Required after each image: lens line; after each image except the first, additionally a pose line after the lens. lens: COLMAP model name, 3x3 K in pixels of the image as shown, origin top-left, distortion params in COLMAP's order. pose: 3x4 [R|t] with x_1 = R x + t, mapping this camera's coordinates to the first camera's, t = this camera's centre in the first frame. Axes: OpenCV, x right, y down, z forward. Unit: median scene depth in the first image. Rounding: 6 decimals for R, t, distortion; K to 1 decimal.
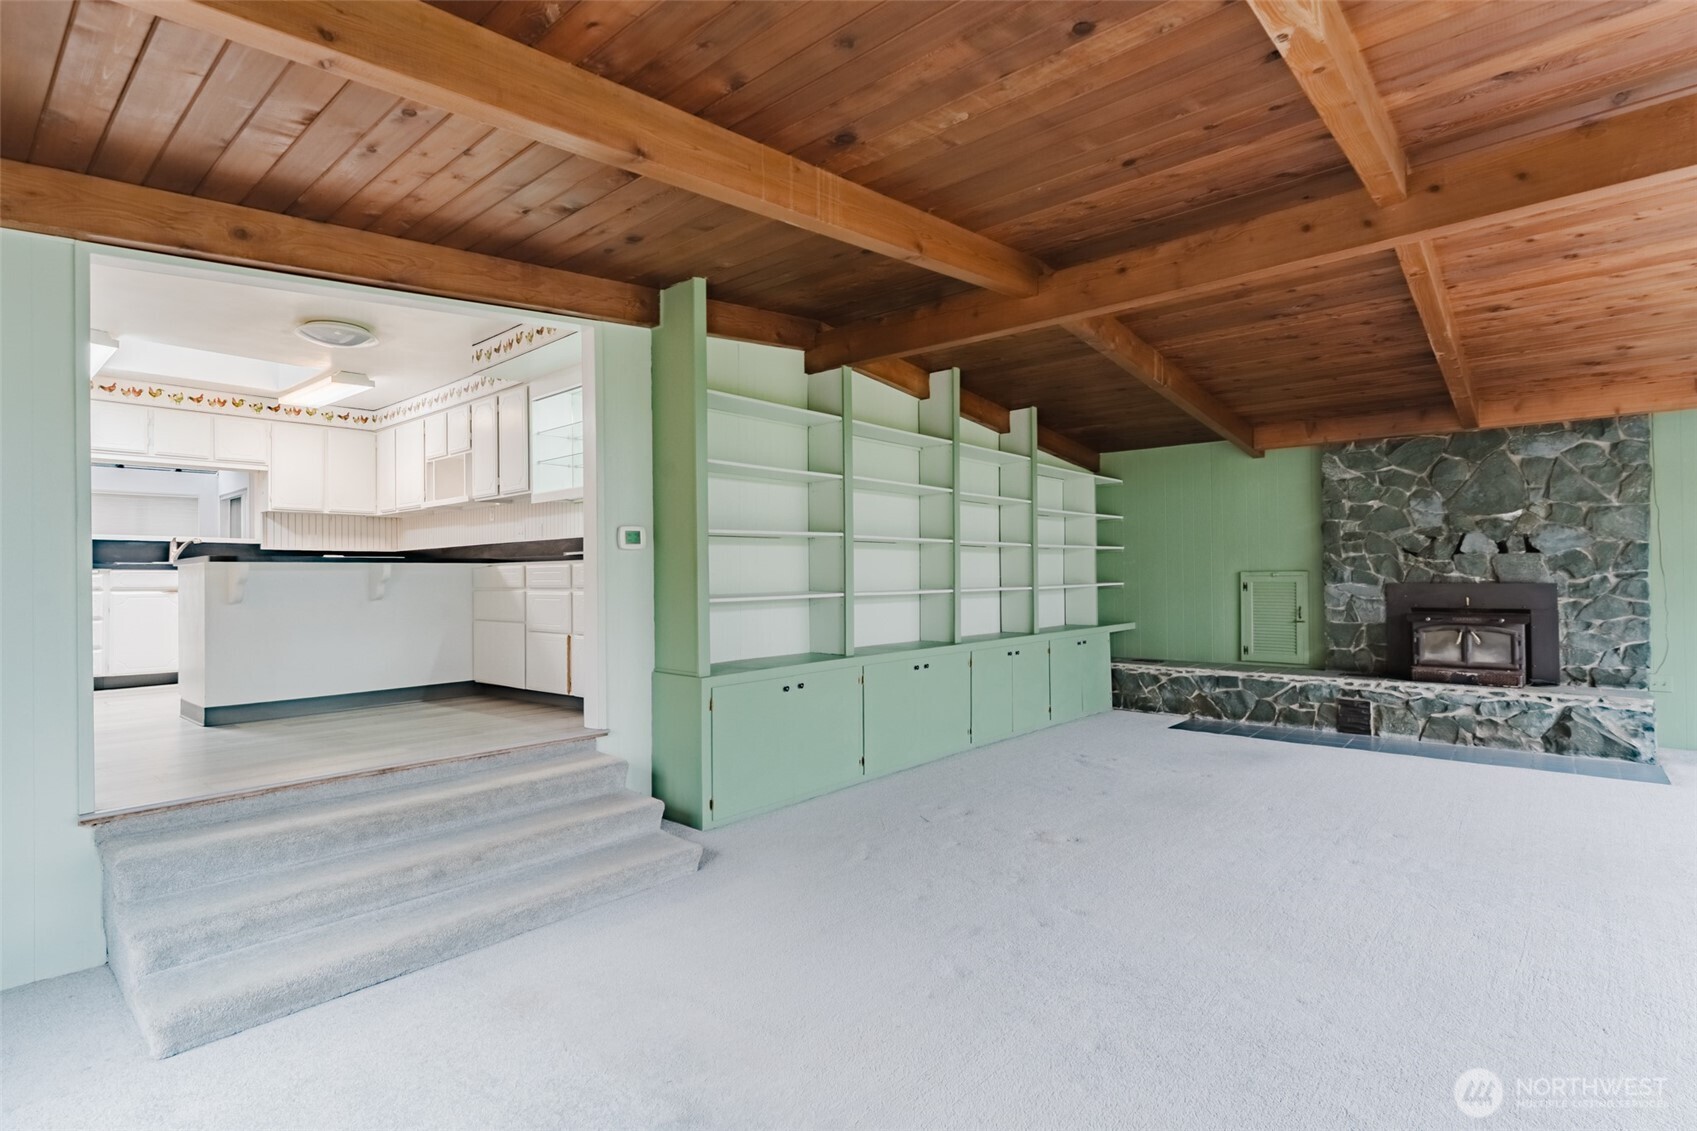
lens RADIAL K [[800.4, 0, 836.9], [0, 800.4, 566.8], [0, 0, 1]] dist [-0.000814, 0.000275]
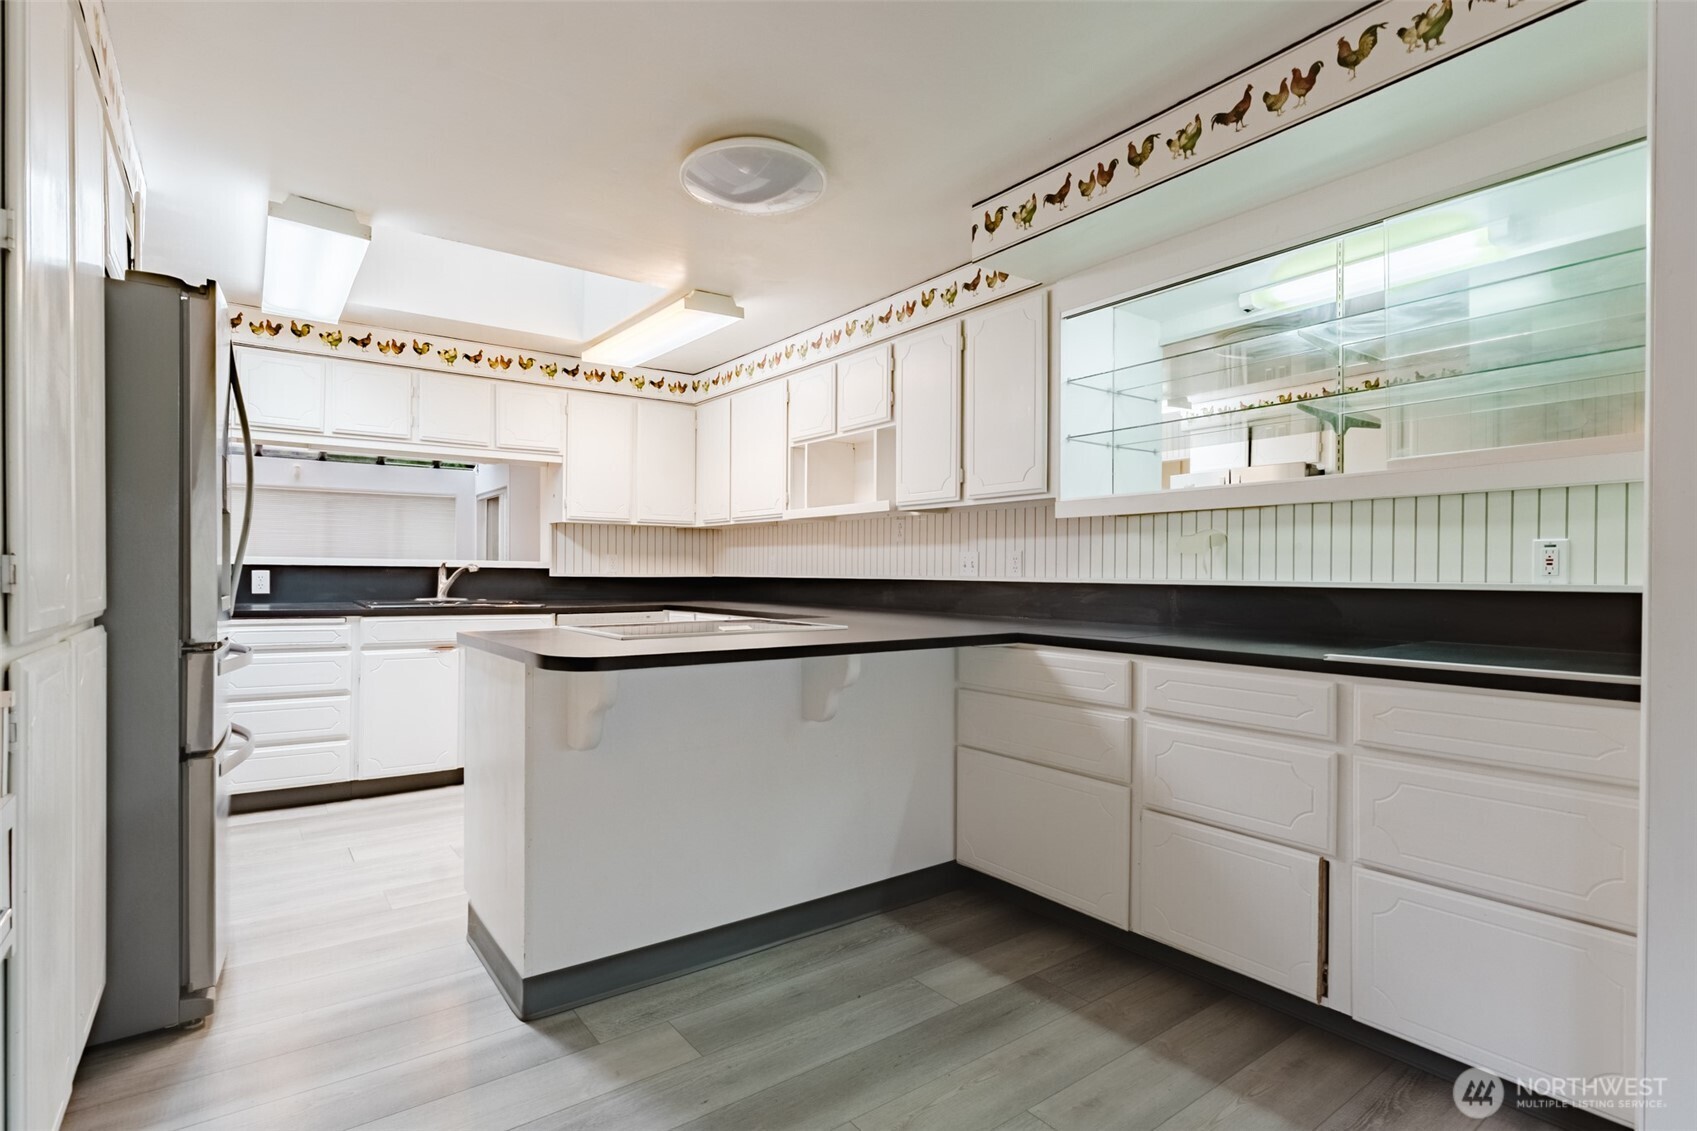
lens RADIAL K [[821.3, 0, 851.3], [0, 821.3, 571.7], [0, 0, 1]] dist [-0.000039, -0.000019]
pose [[0.977603, 0.015702, -0.209869, -0.336778], [-0.013211, 0.999825, 0.013269, -0.041807], [0.210041, -0.010199, 0.977639, 0.382928]]
